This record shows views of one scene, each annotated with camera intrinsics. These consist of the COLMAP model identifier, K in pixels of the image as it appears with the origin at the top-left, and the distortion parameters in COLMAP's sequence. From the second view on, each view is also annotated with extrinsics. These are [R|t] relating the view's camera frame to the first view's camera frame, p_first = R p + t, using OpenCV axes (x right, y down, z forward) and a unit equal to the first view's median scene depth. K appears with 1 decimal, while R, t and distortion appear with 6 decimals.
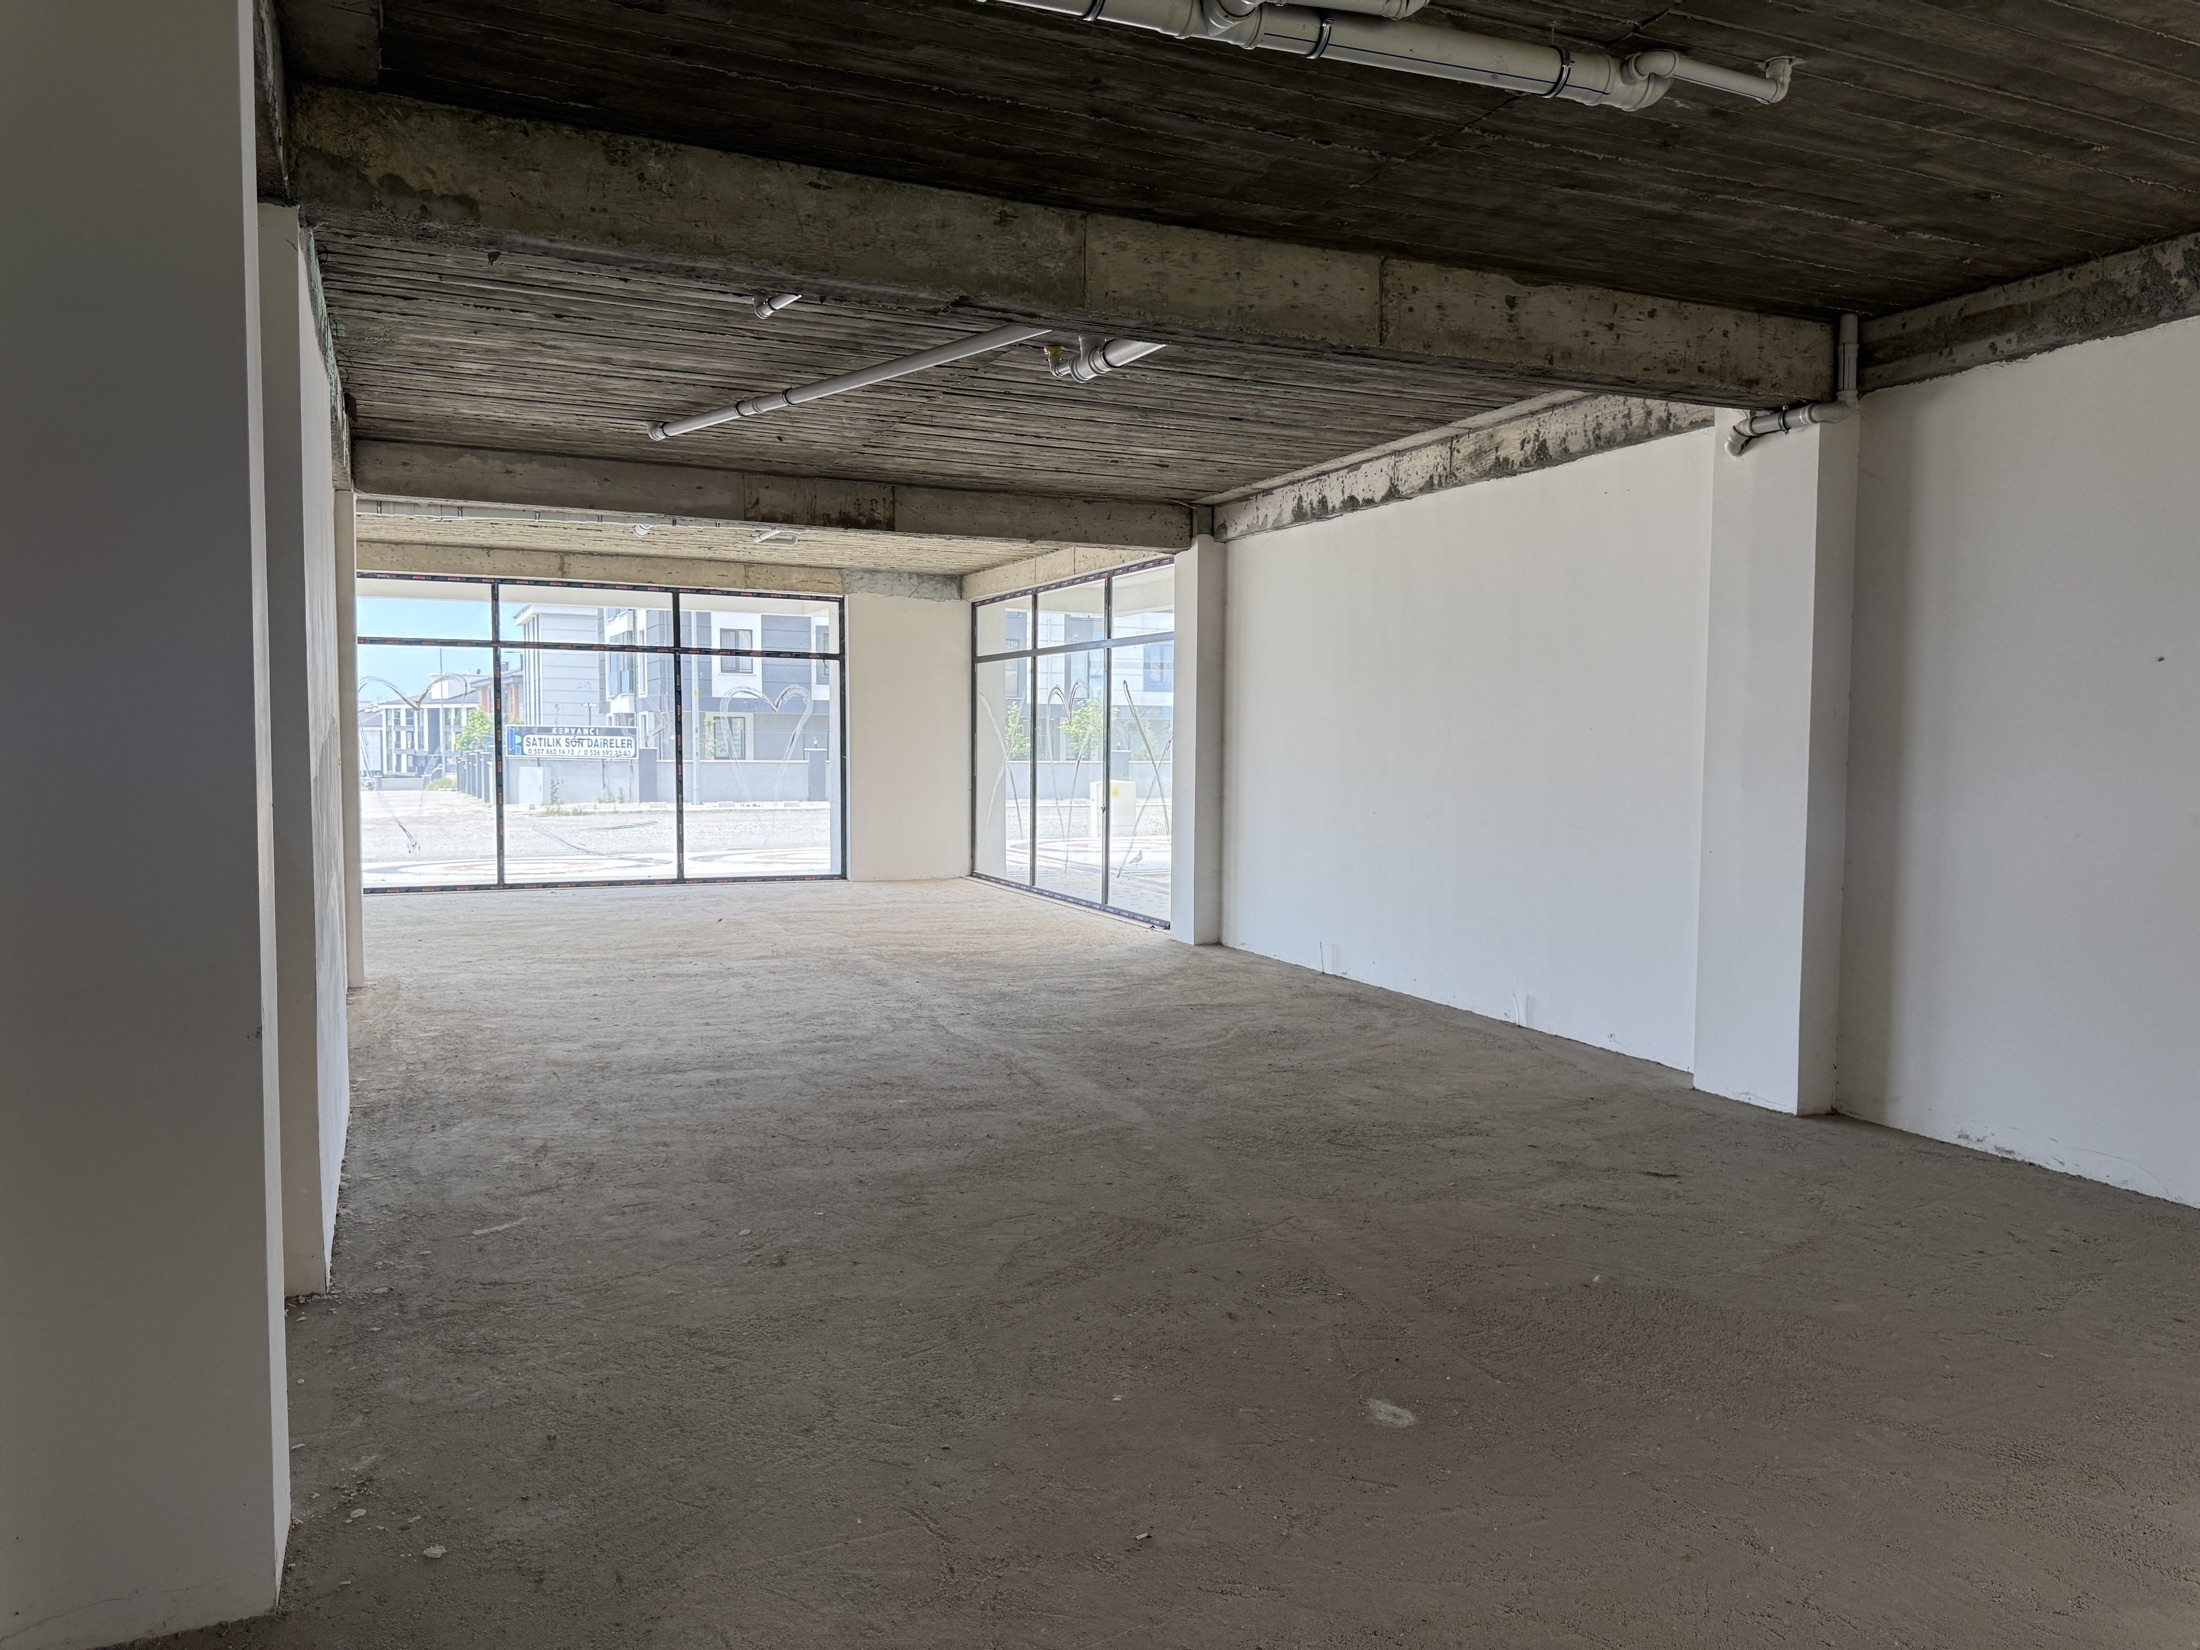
lens RADIAL K [[1538.2, 0, 1099.9], [0, 1538.2, 824.5], [0, 0, 1]] dist [0.156622, -0.274706]
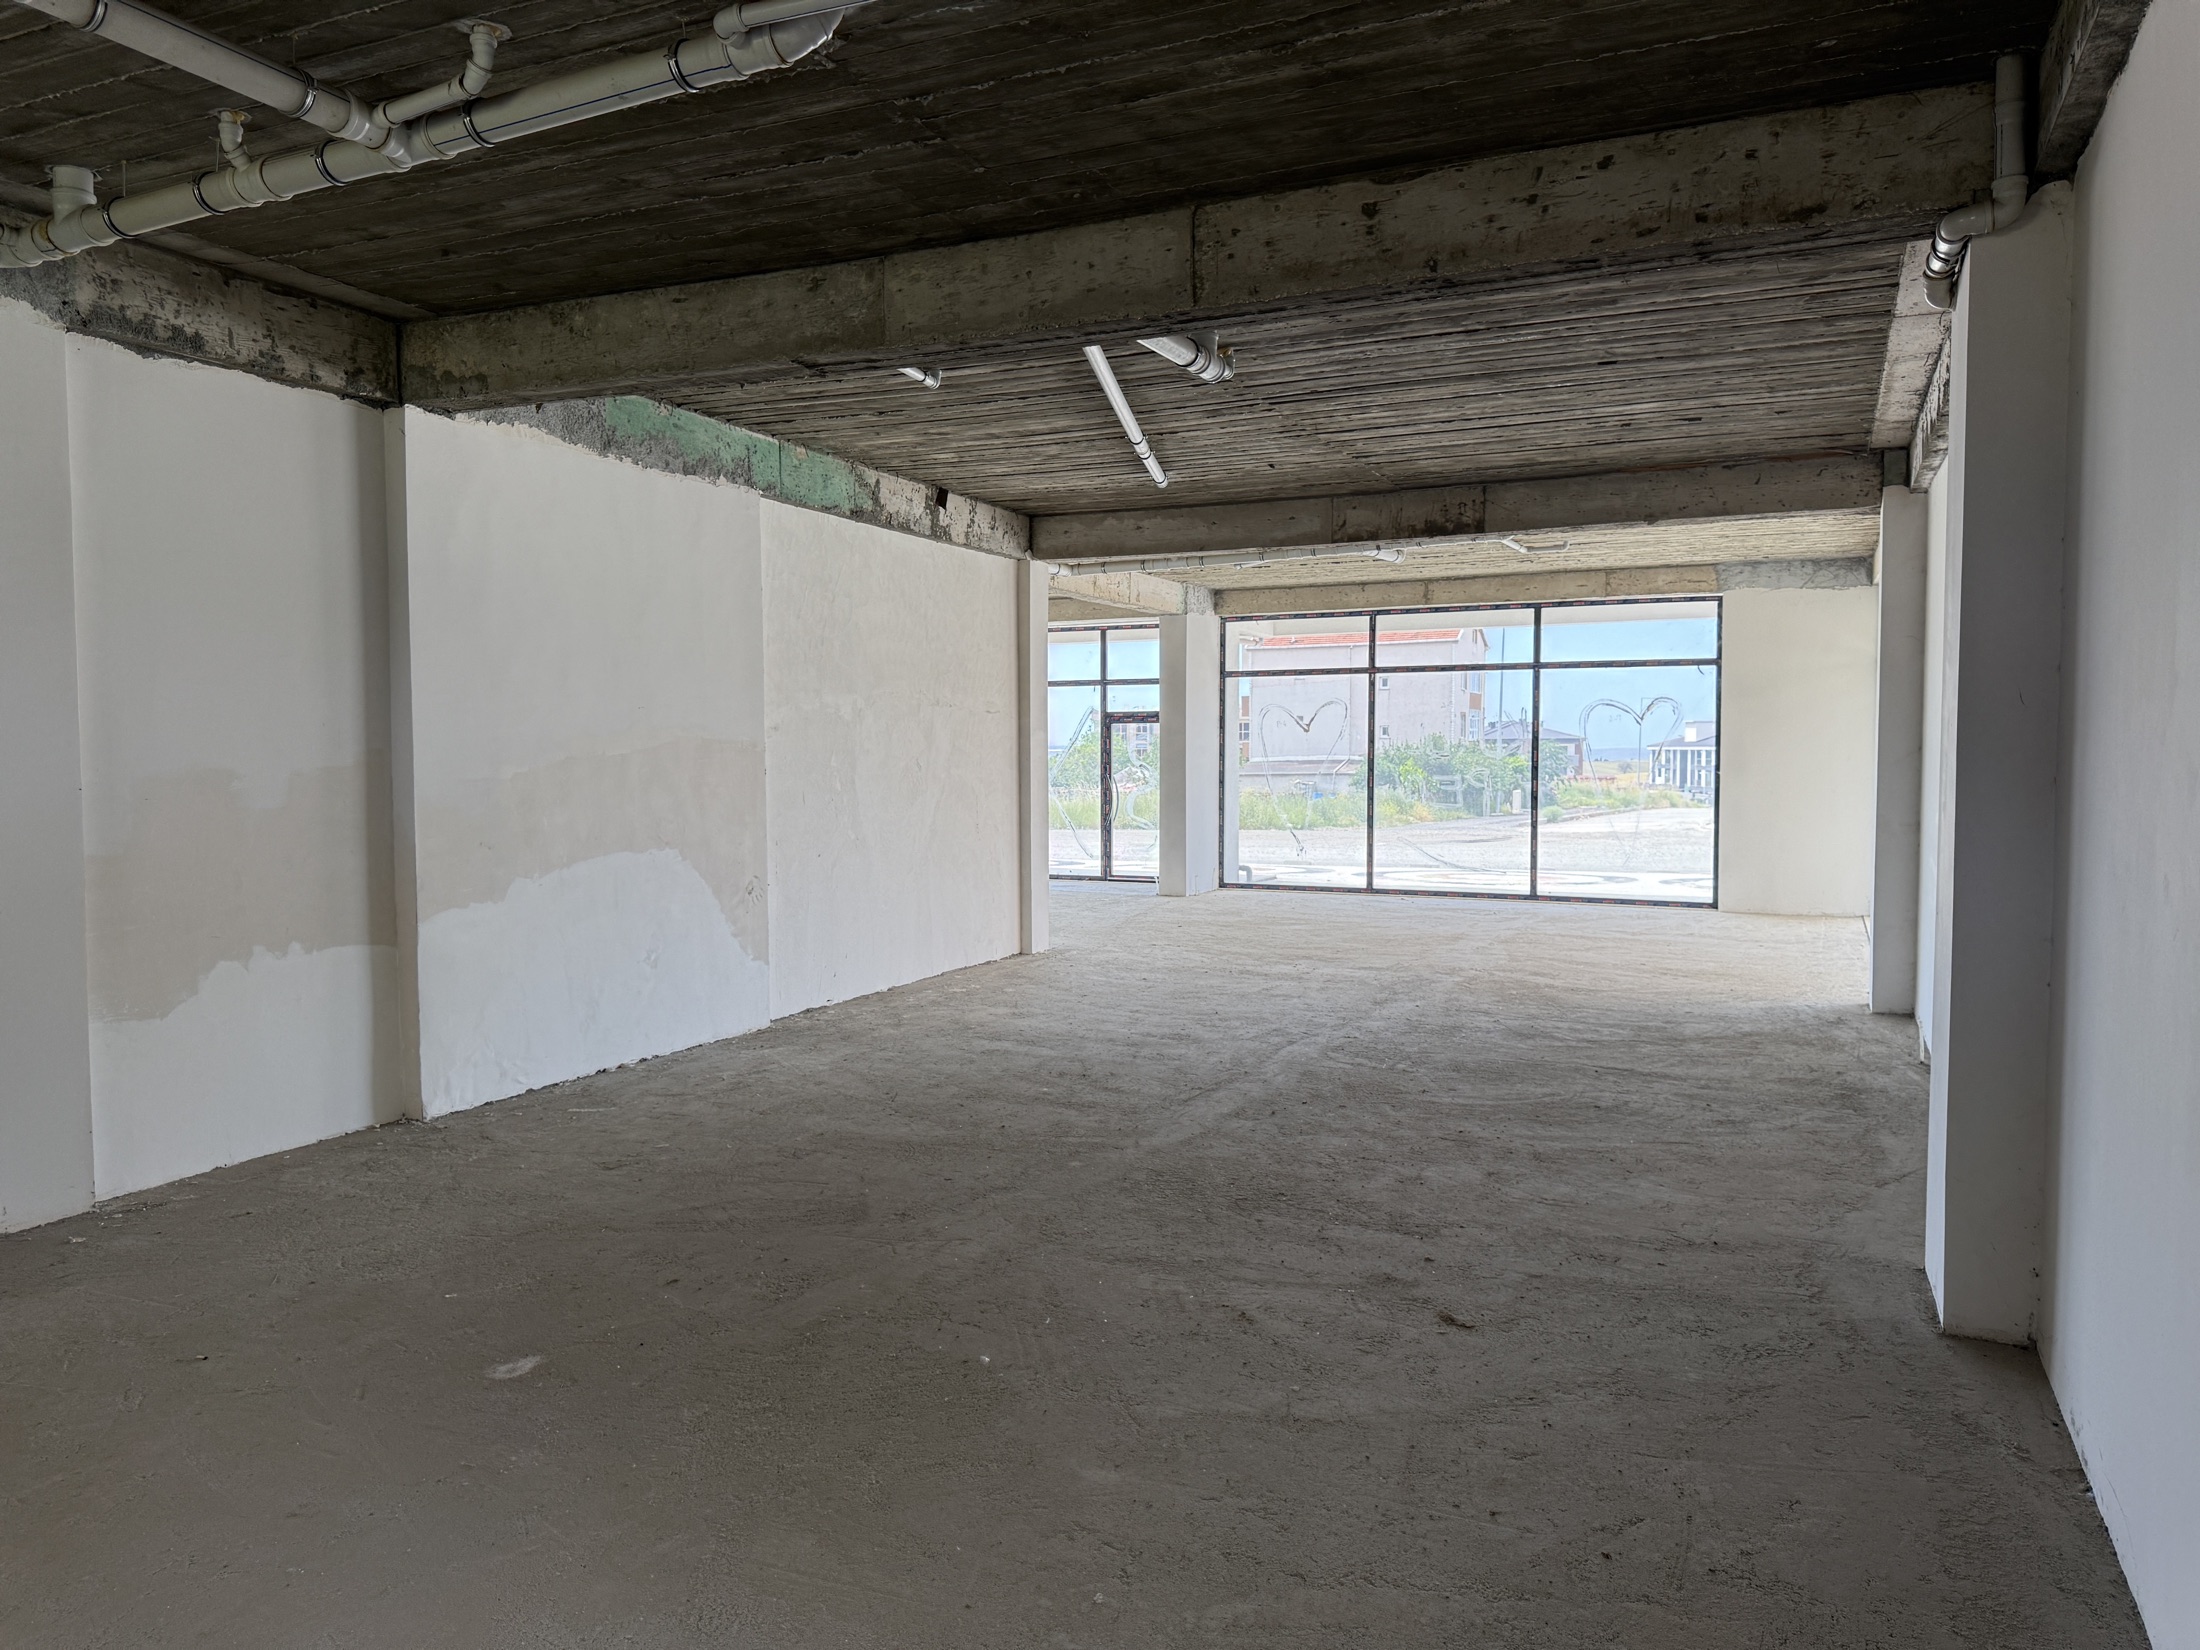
lens RADIAL K [[1538.2, 0, 1099.9], [0, 1538.2, 824.5], [0, 0, 1]] dist [0.156622, -0.274706]
pose [[0.660883, 0.028030, -0.749965, 0.795877], [-0.037247, 0.999296, 0.004526, -0.012315], [0.749564, 0.024942, 0.661462, 0.365438]]
